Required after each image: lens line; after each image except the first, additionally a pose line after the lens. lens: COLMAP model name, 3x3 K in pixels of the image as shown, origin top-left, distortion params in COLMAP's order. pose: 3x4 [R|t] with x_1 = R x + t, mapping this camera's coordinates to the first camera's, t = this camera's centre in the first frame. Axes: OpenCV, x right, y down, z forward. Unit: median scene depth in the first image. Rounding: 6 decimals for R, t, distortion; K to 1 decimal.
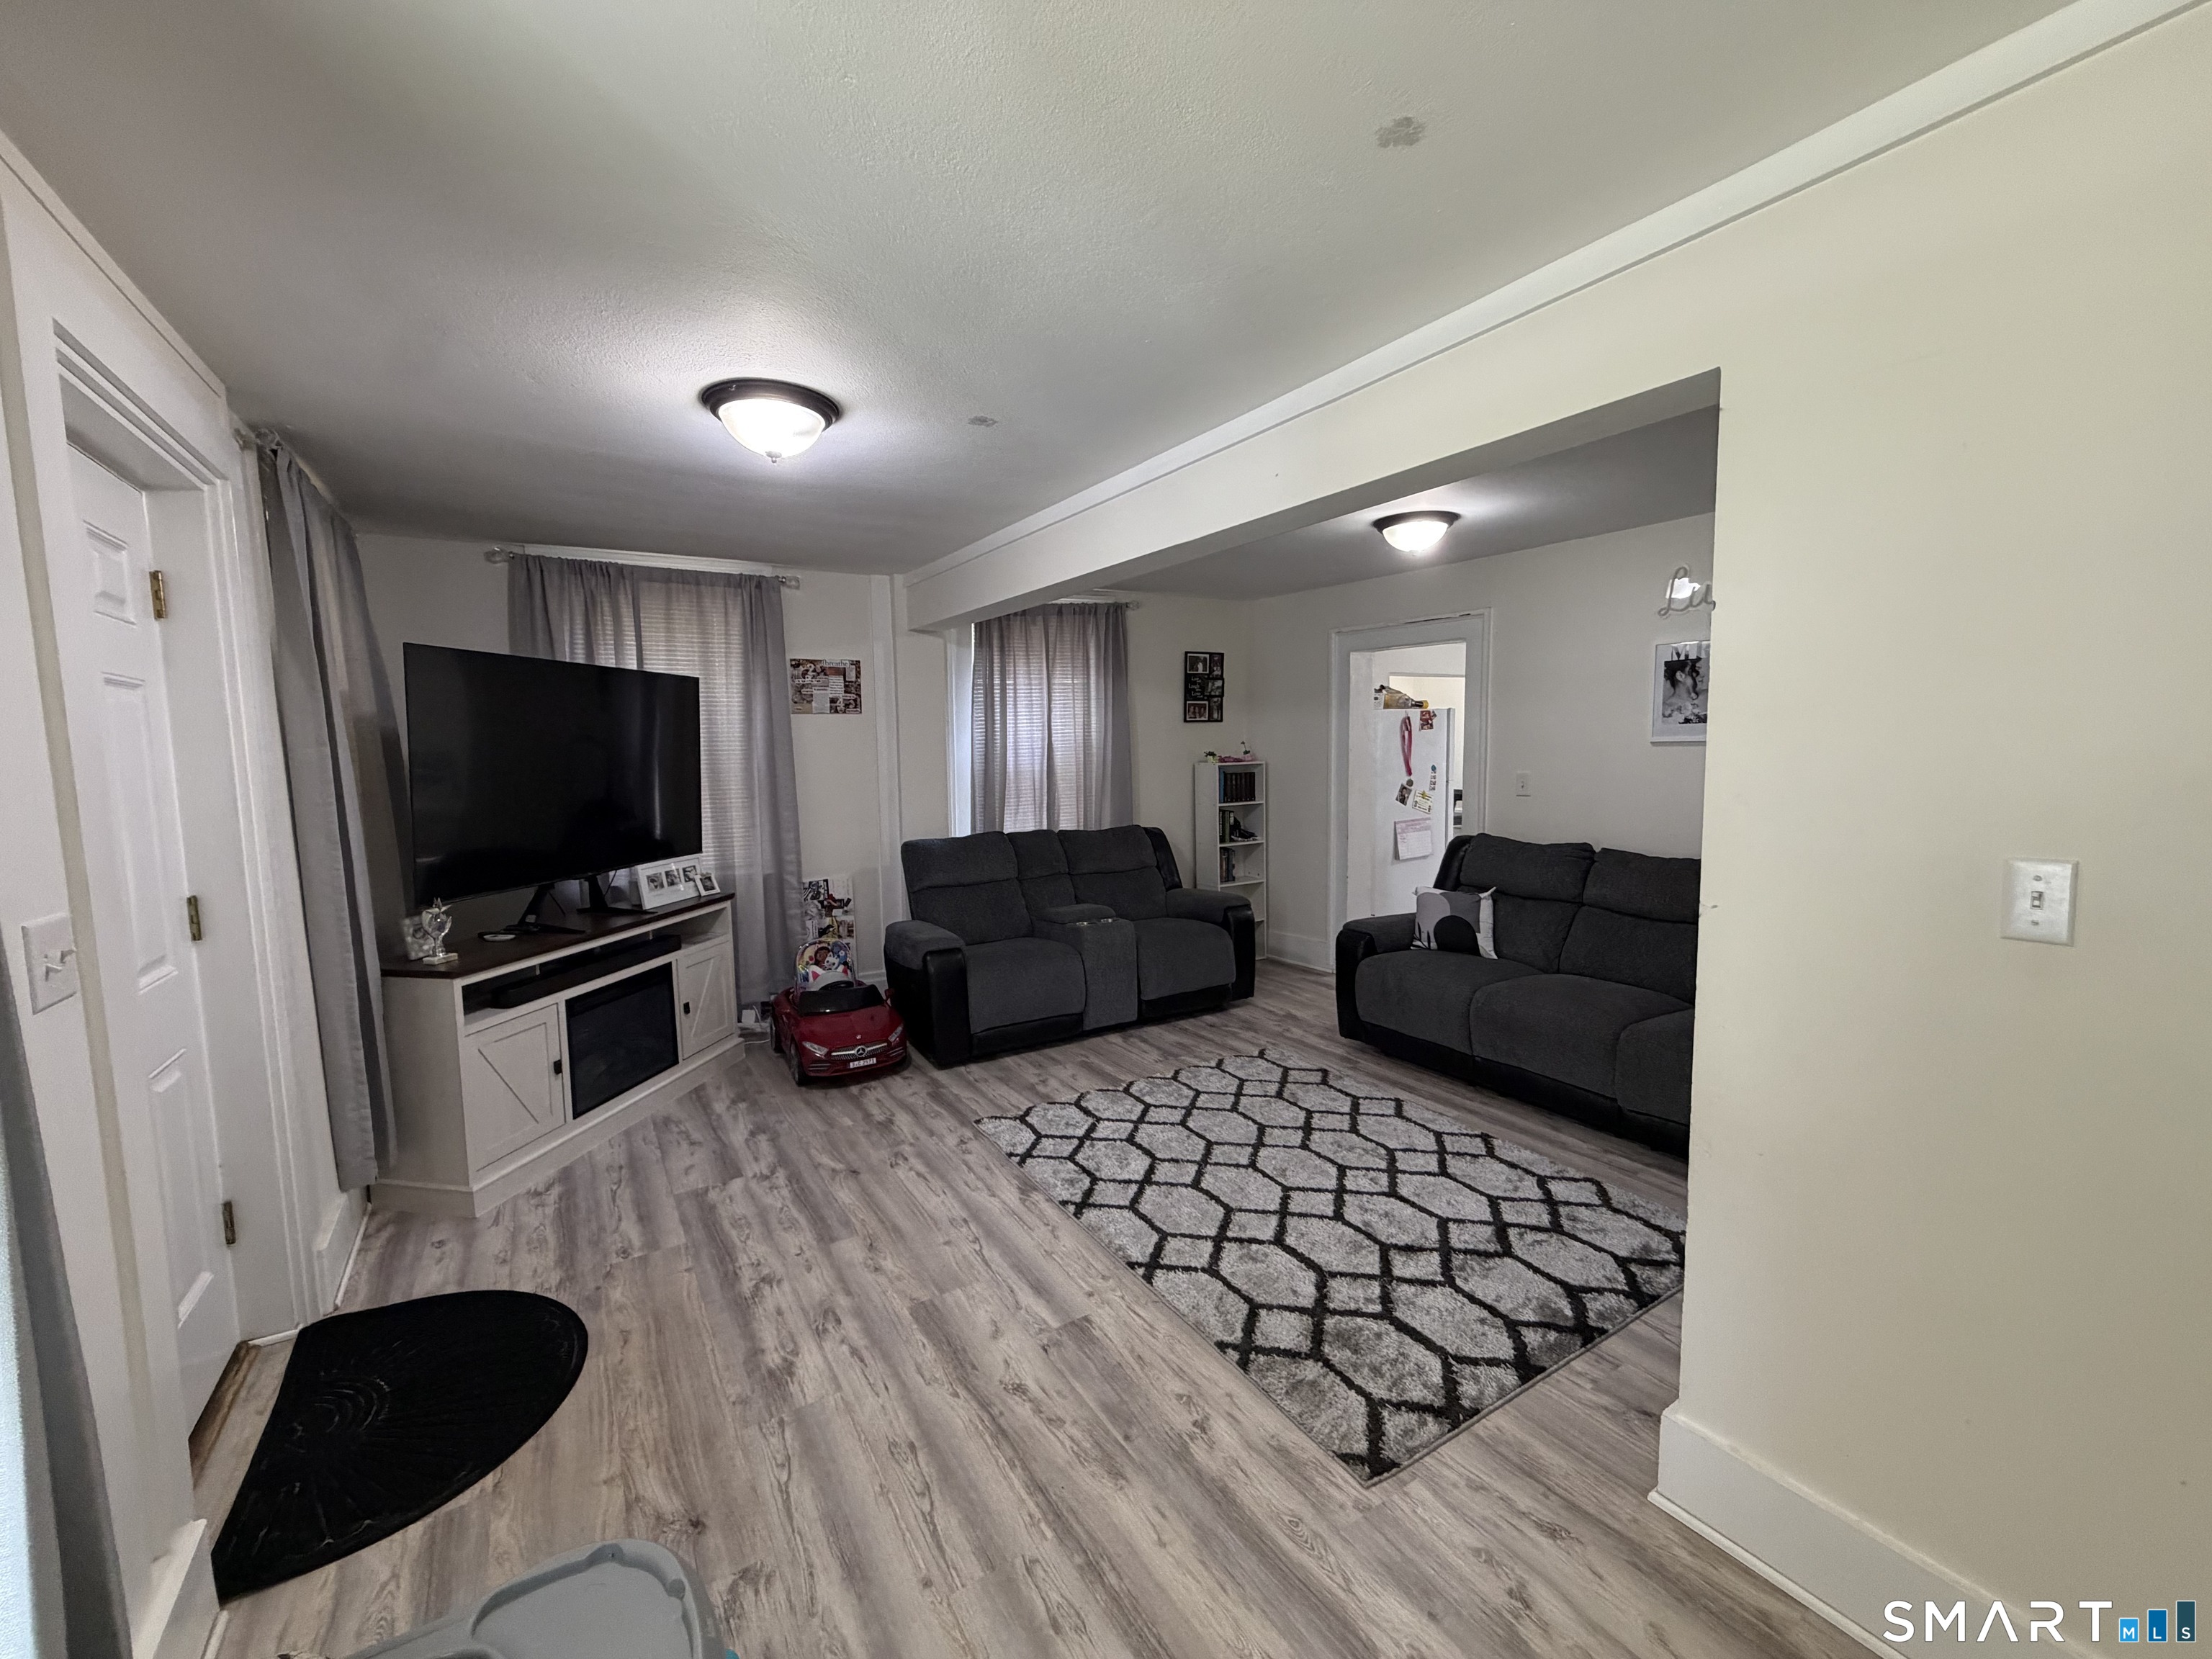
lens RADIAL K [[883.0, 0, 1098.8], [0, 883.0, 827.0], [0, 0, 1]] dist [0.000231, -0.000227]
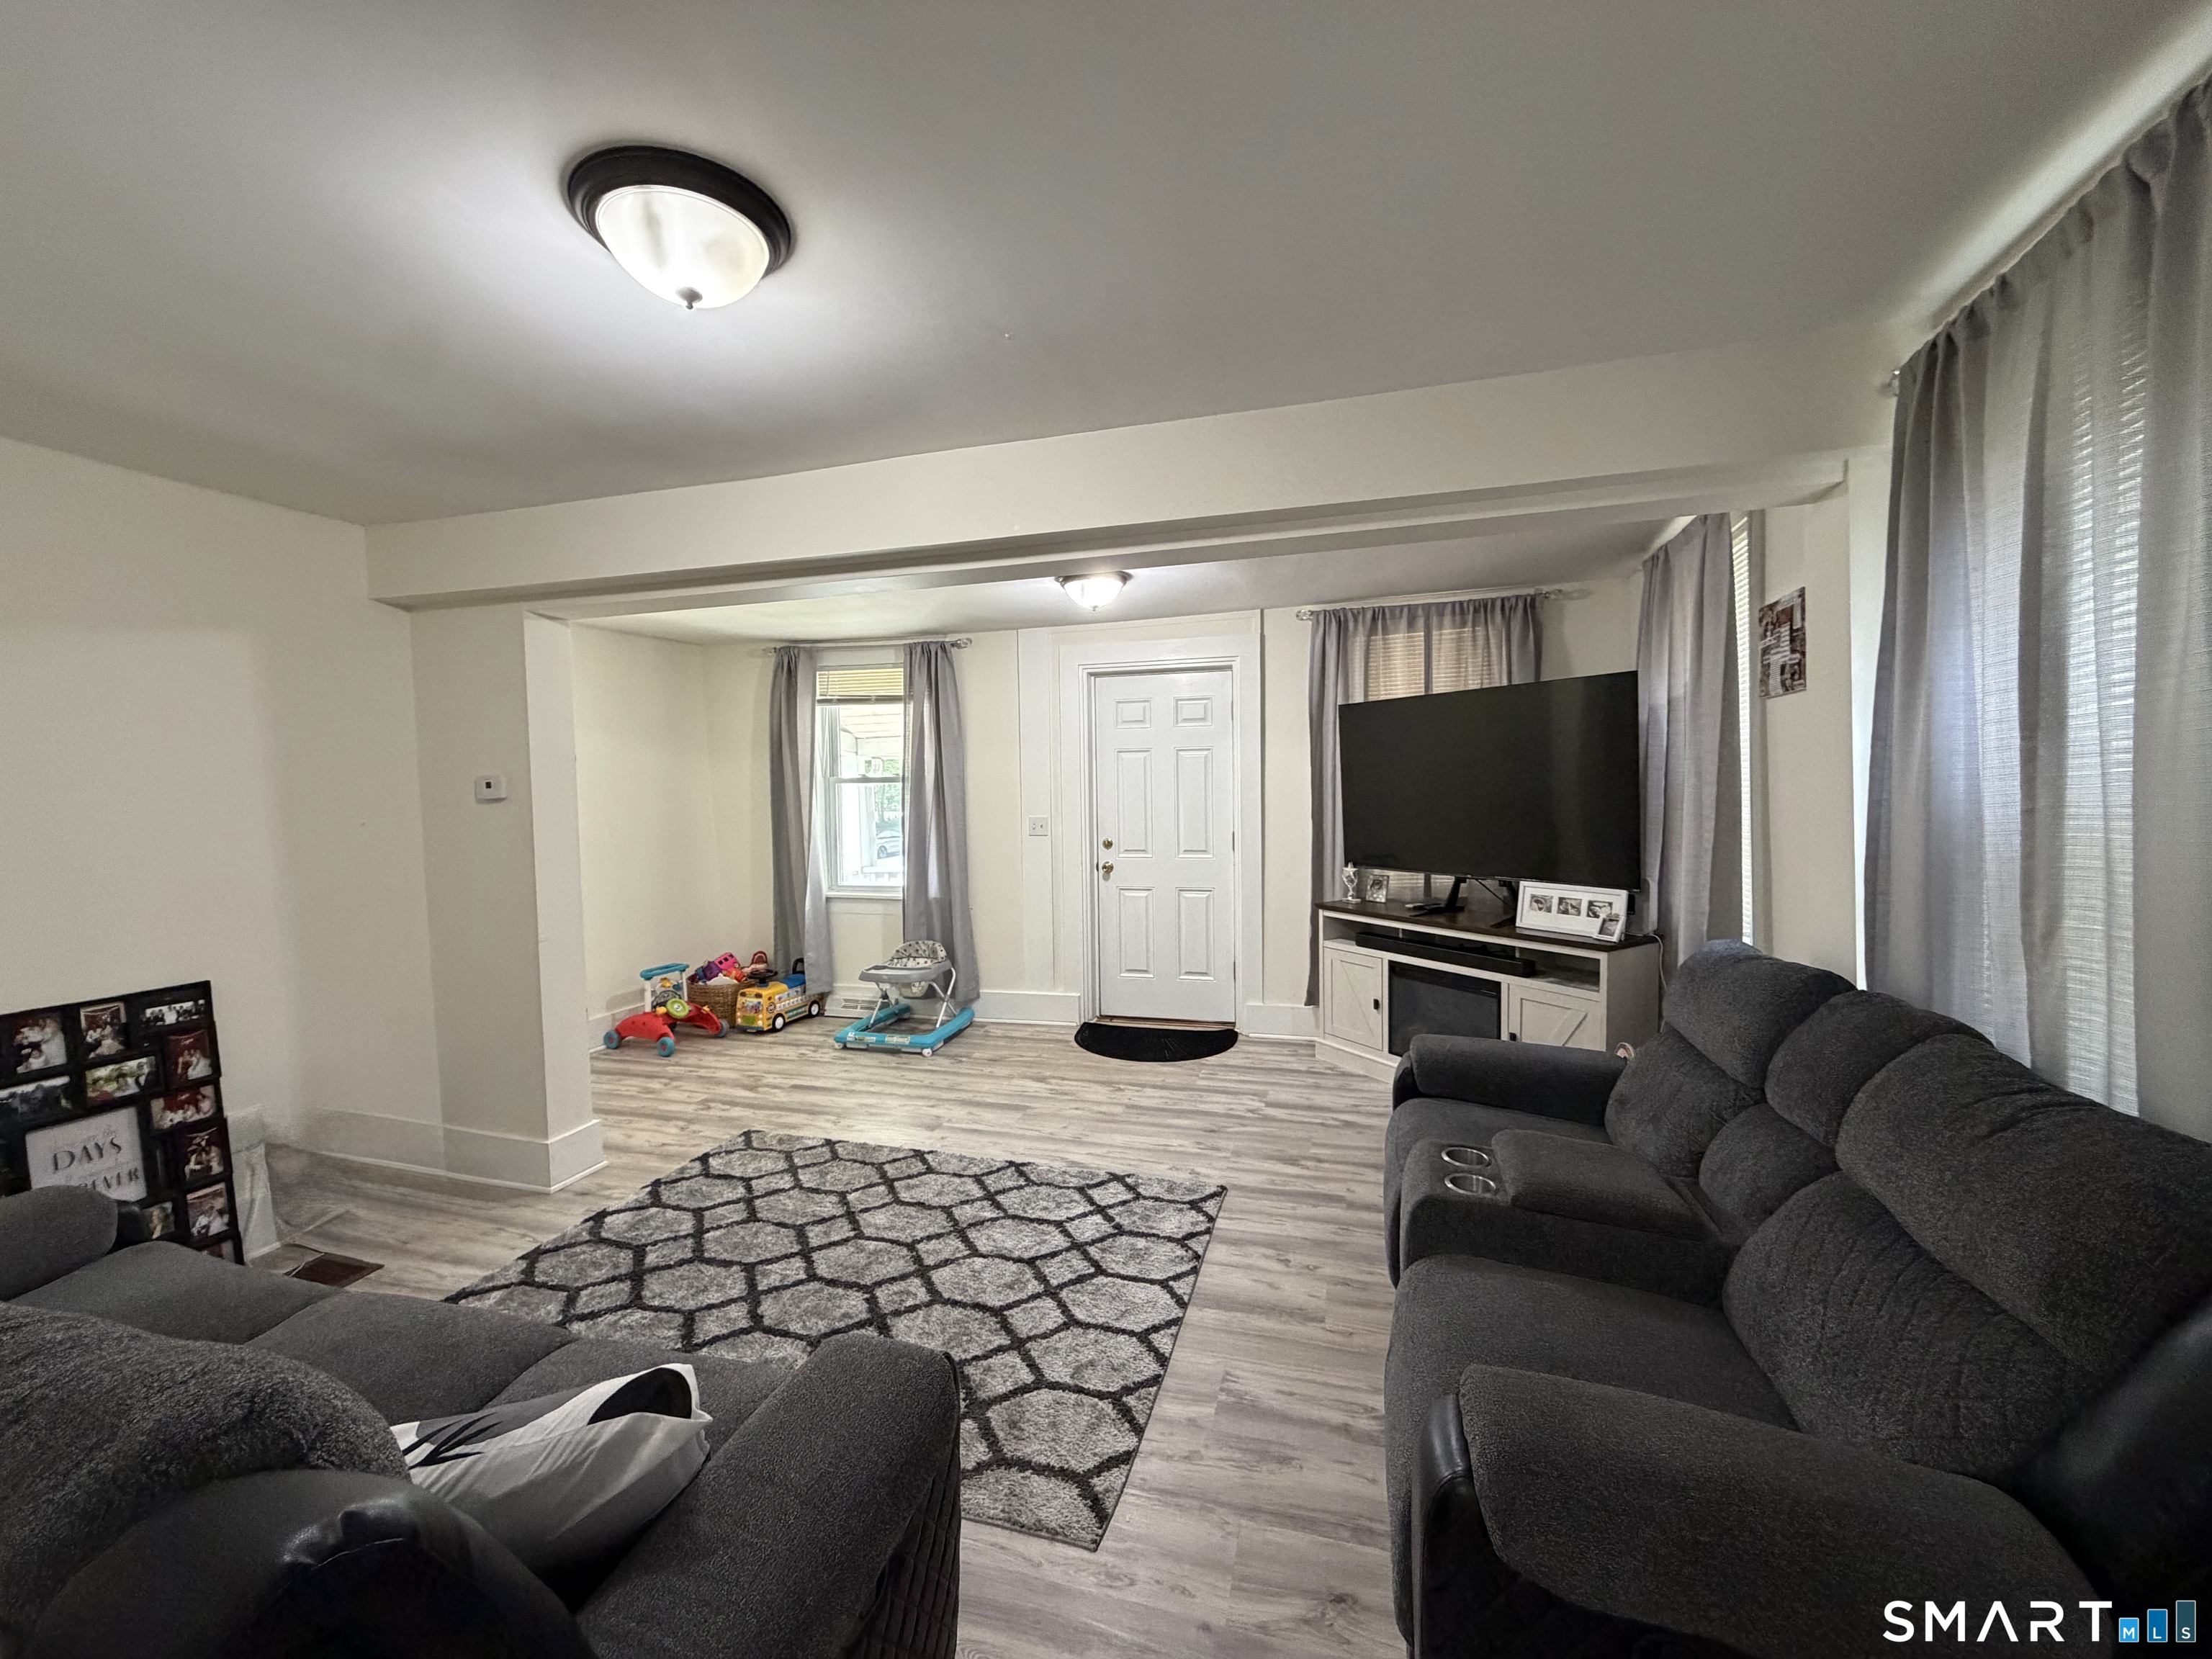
lens RADIAL K [[883.0, 0, 1098.8], [0, 883.0, 827.0], [0, 0, 1]] dist [0.000231, -0.000227]
pose [[-0.739650, 0.064537, -0.669891, 0.620150], [-0.029282, 0.991363, 0.127839, -0.164352], [0.672355, 0.114172, -0.731371, 1.777933]]
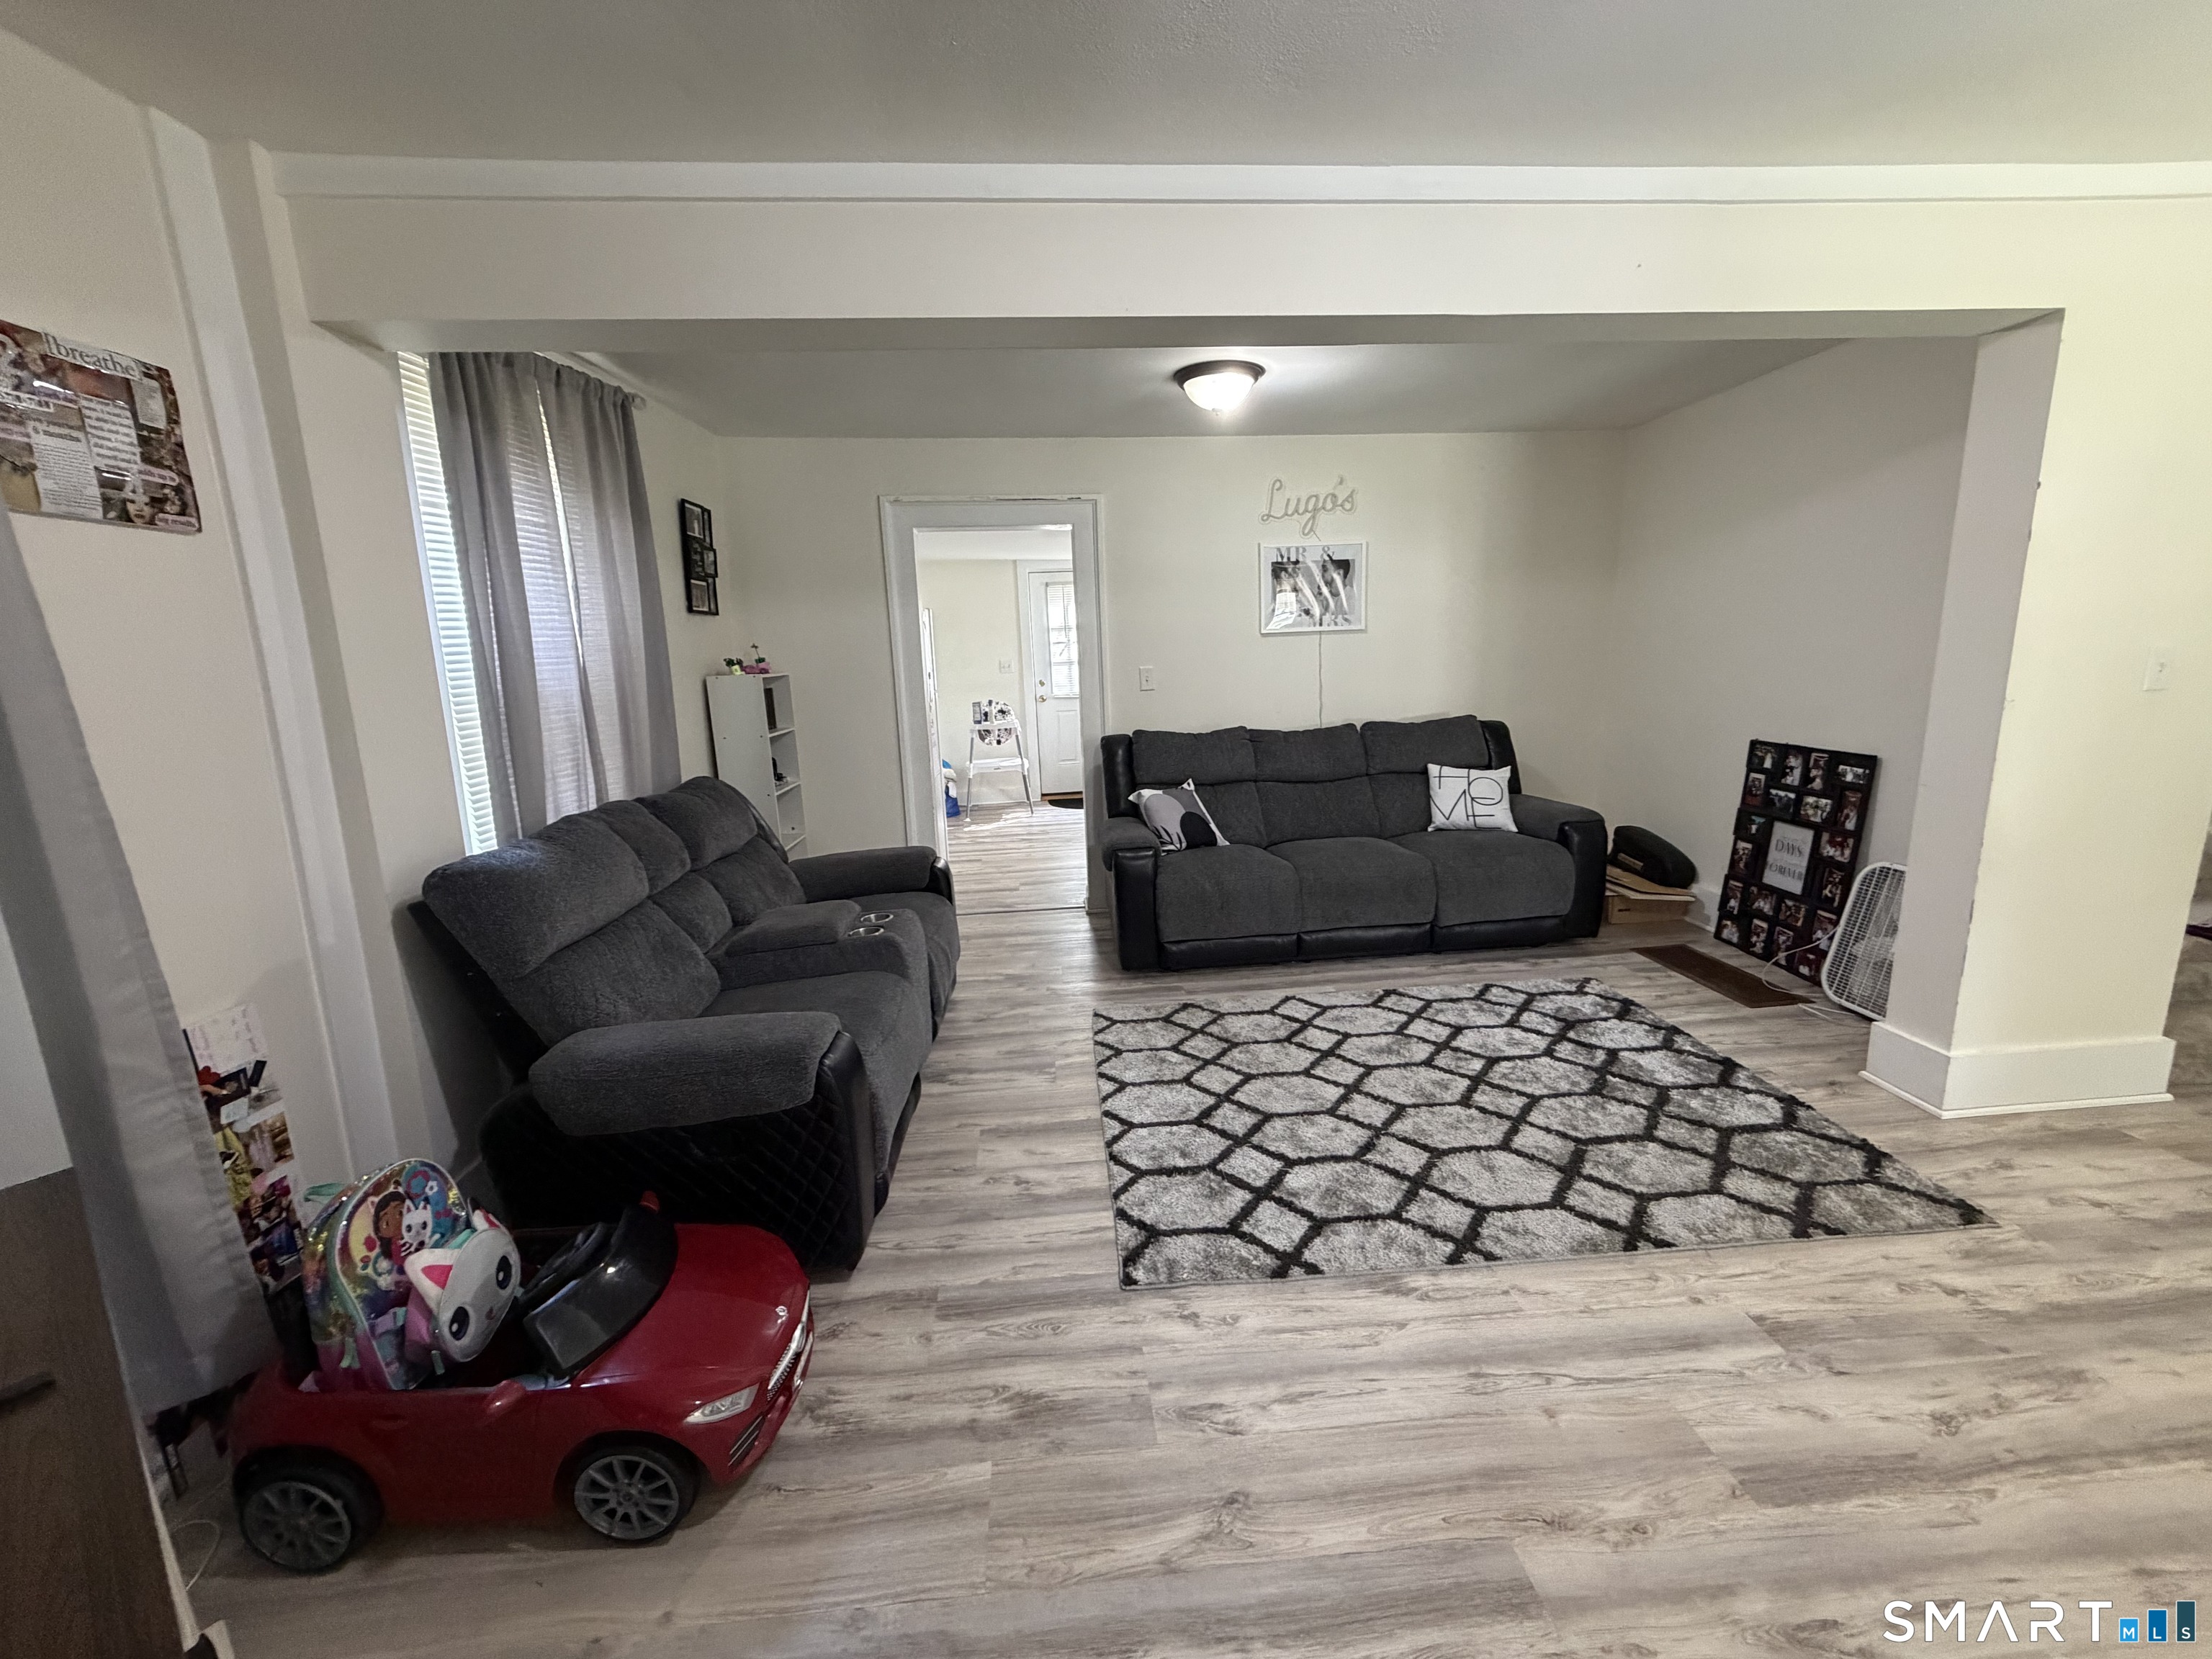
lens RADIAL K [[883.0, 0, 1098.8], [0, 883.0, 827.0], [0, 0, 1]] dist [0.000231, -0.000227]
pose [[0.466099, -0.172905, 0.867673, -0.681436], [0.113717, 0.984291, 0.135058, -0.036529], [-0.877394, 0.035719, 0.478439, 0.854169]]
